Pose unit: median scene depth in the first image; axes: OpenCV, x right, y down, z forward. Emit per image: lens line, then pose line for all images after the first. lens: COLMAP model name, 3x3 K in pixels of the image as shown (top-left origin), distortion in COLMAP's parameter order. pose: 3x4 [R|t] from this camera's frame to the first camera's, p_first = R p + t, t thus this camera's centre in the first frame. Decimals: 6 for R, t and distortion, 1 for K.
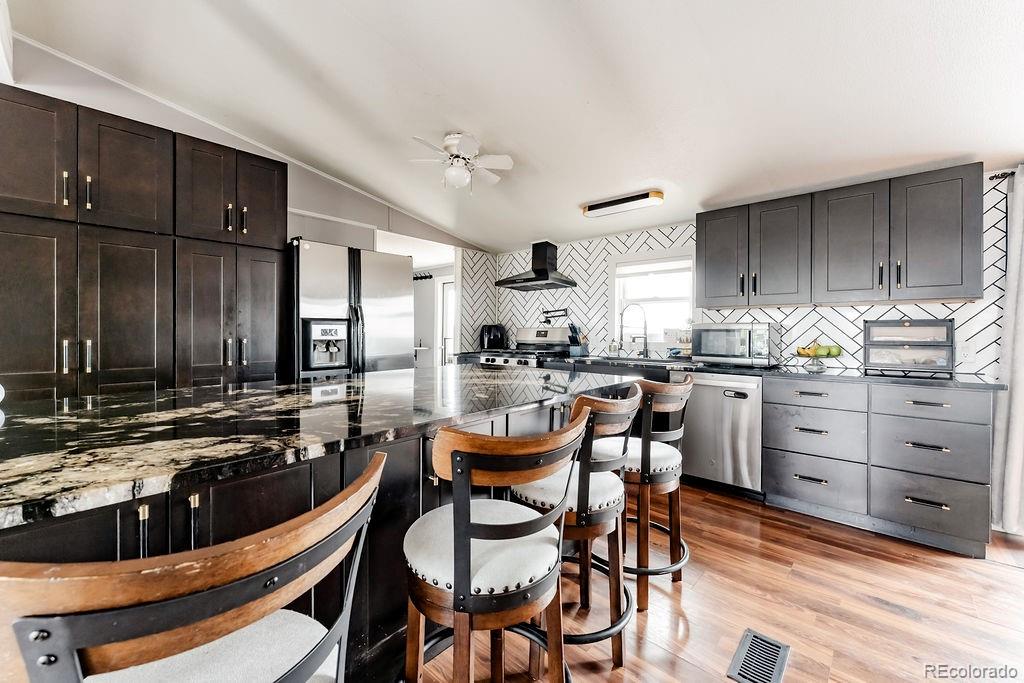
lens RADIAL K [[411.5, 0, 505.3], [0, 411.5, 332.3], [0, 0, 1]] dist [0.005951, -0.002574]
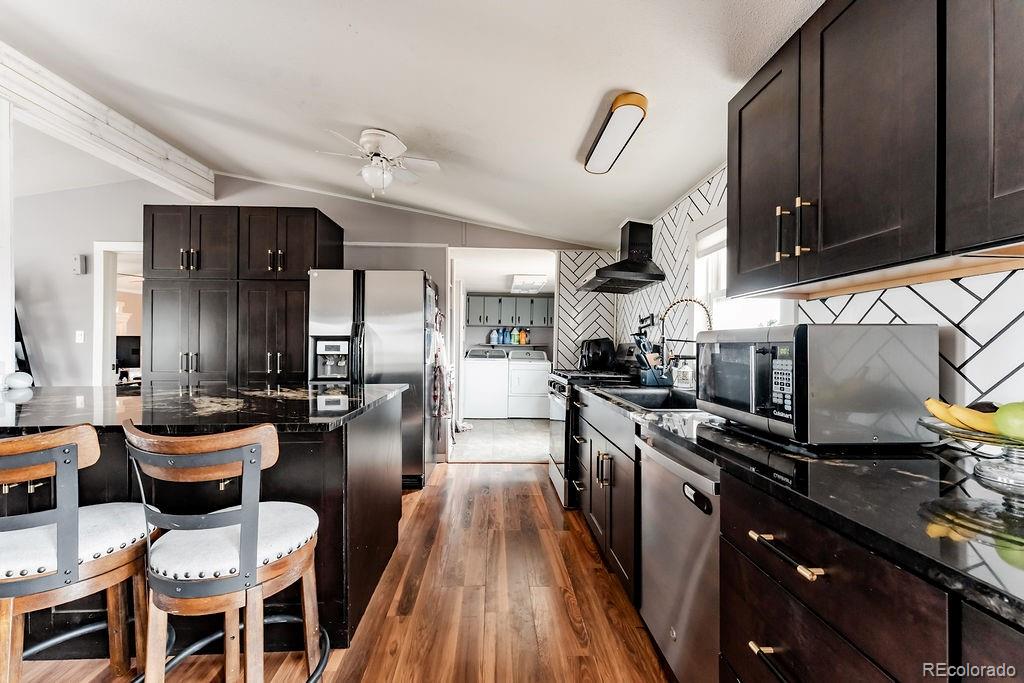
lens RADIAL K [[411.5, 0, 514.1], [0, 411.5, 342.4], [0, 0, 1]] dist [0.005951, -0.002574]
pose [[0.712908, -0.007441, -0.701218, 0.683106], [-0.002594, 0.999909, -0.013247, -0.001508], [0.701253, 0.011263, 0.712824, 0.521579]]
